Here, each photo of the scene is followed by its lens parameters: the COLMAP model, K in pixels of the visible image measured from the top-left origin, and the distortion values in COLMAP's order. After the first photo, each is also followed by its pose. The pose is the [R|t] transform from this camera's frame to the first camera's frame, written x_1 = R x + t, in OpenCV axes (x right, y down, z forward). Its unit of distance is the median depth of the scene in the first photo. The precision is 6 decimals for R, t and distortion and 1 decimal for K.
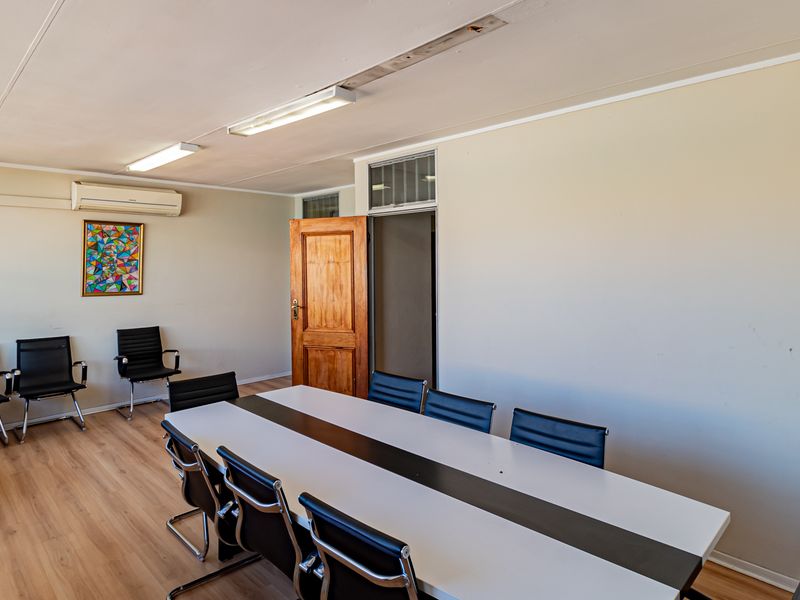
lens RADIAL K [[484.6, 0, 400.0], [0, 484.6, 300.0], [0, 0, 1]] dist [-0.004255, -0.001549]
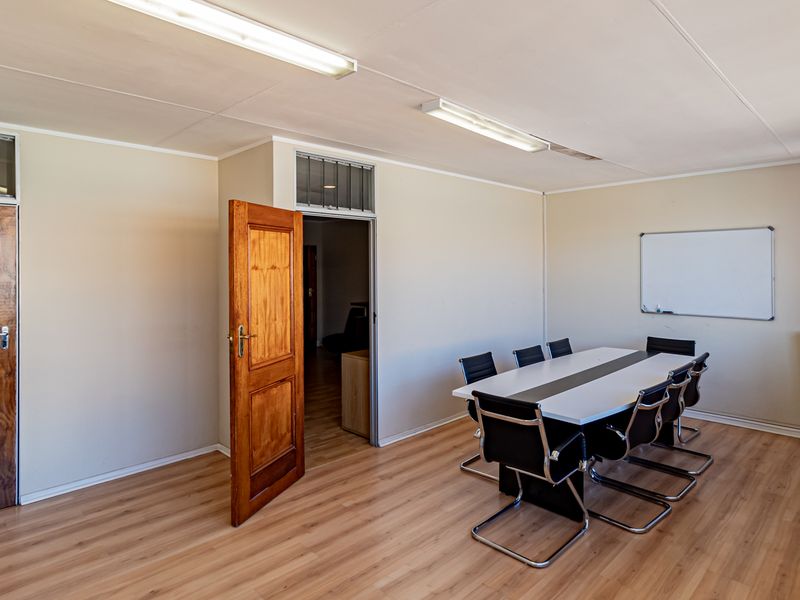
lens RADIAL K [[484.6, 0, 400.0], [0, 484.6, 300.0], [0, 0, 1]] dist [-0.004255, -0.001549]
pose [[0.016231, -0.057396, 0.998220, -0.886464], [0.082845, 0.994995, 0.055863, -0.054875], [-0.996430, 0.081791, 0.020904, 0.803113]]
